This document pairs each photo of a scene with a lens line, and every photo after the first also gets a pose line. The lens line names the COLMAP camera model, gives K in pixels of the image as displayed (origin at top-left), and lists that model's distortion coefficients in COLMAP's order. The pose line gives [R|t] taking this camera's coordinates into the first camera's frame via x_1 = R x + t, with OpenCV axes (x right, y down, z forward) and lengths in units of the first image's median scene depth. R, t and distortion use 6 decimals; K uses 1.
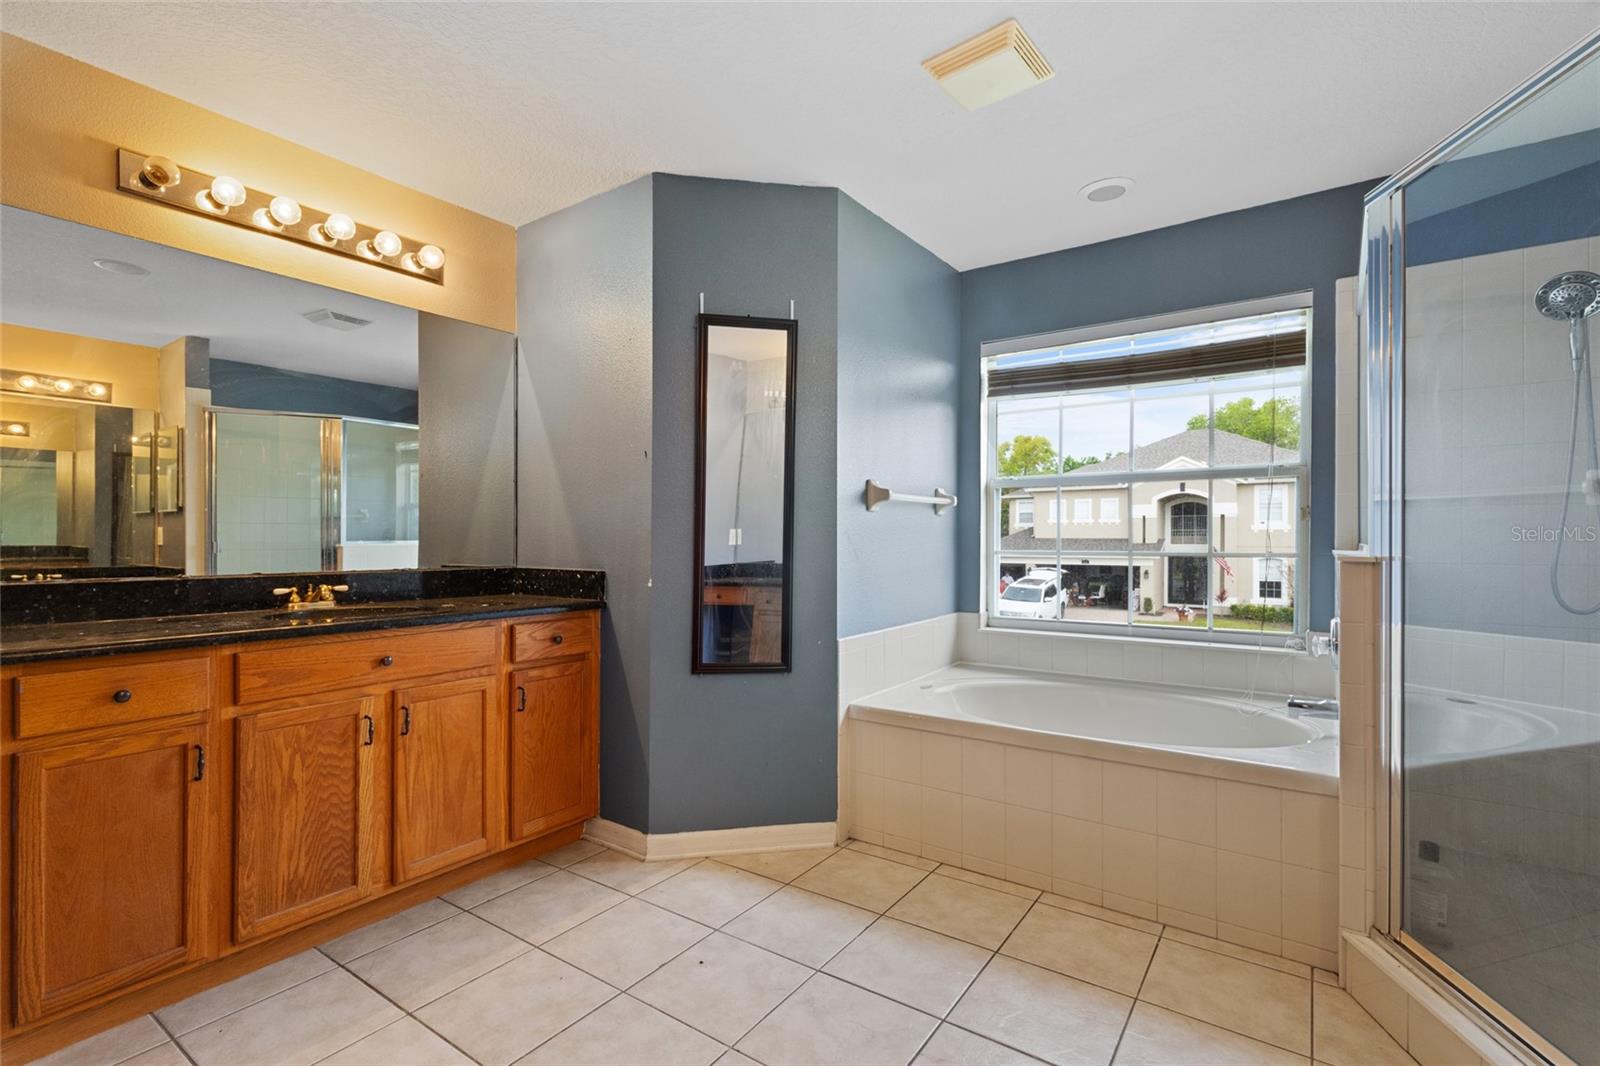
lens RADIAL K [[736.4, 0, 805.6], [0, 736.4, 535.8], [0, 0, 1]] dist [-0.003308, 0.001221]
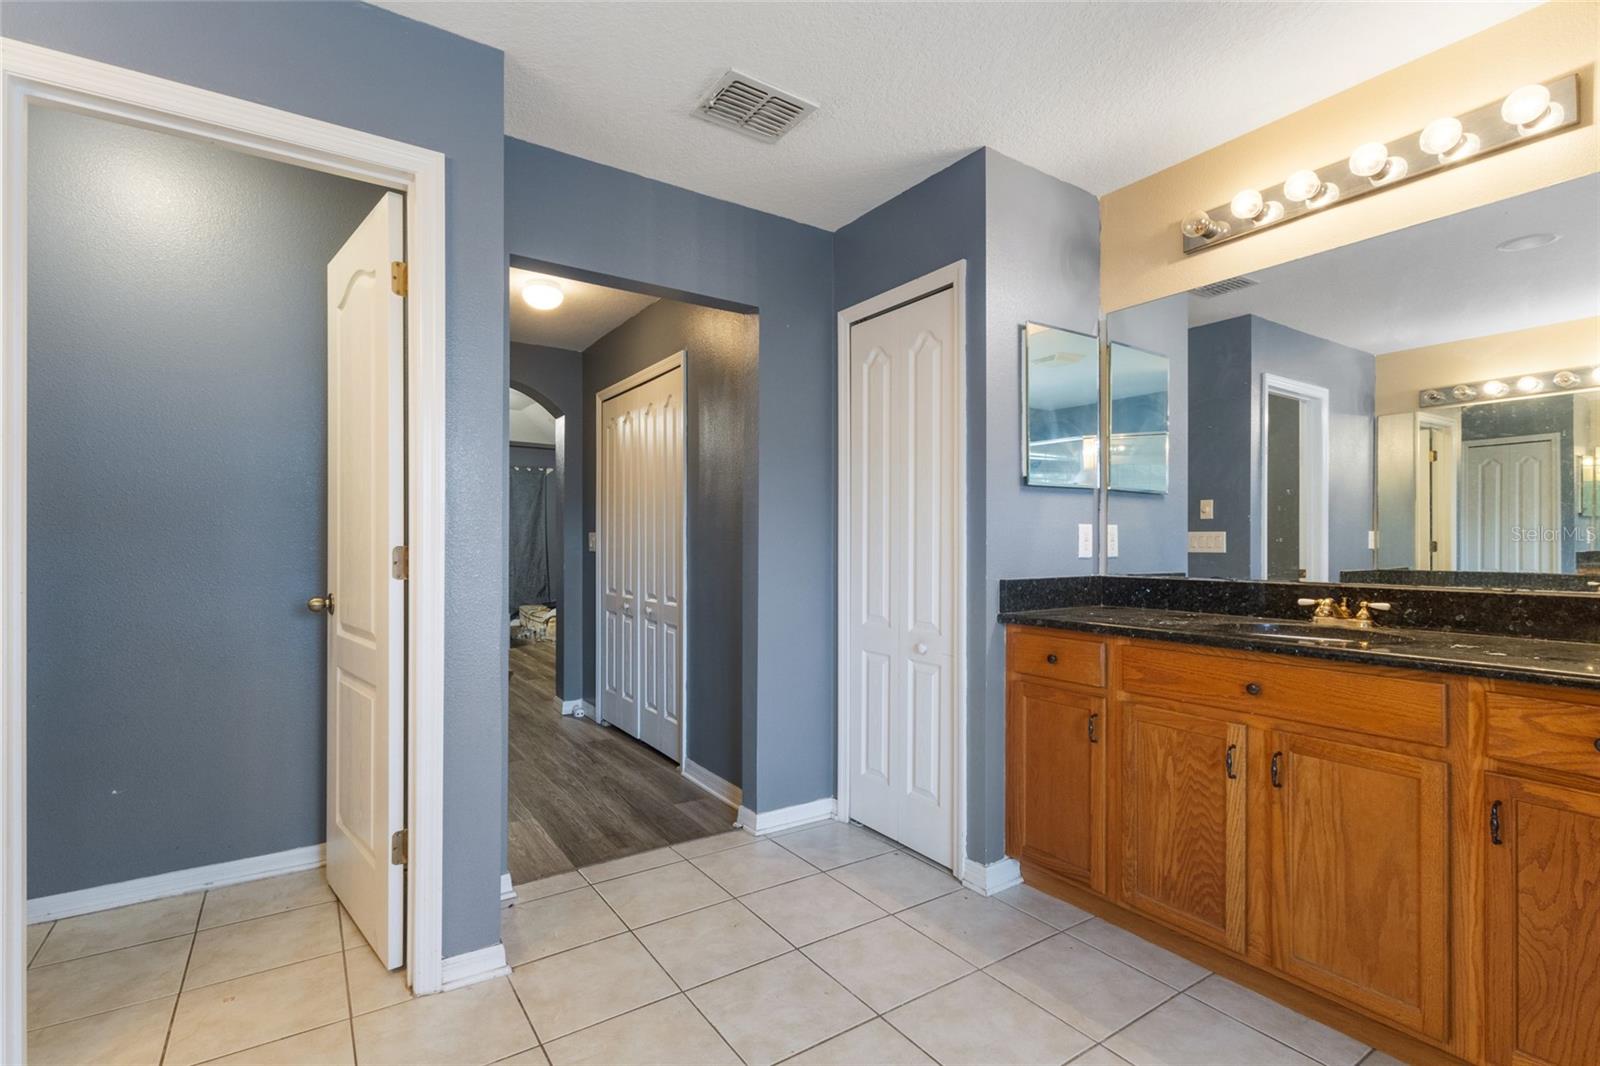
lens RADIAL K [[736.4, 0, 789.5], [0, 736.4, 535.2], [0, 0, 1]] dist [-0.003308, 0.001221]
pose [[-0.367833, -0.009814, -0.929840, 0.418369], [0.003301, 0.999924, -0.011859, 0.001038], [0.929886, -0.007431, -0.367772, 0.821451]]
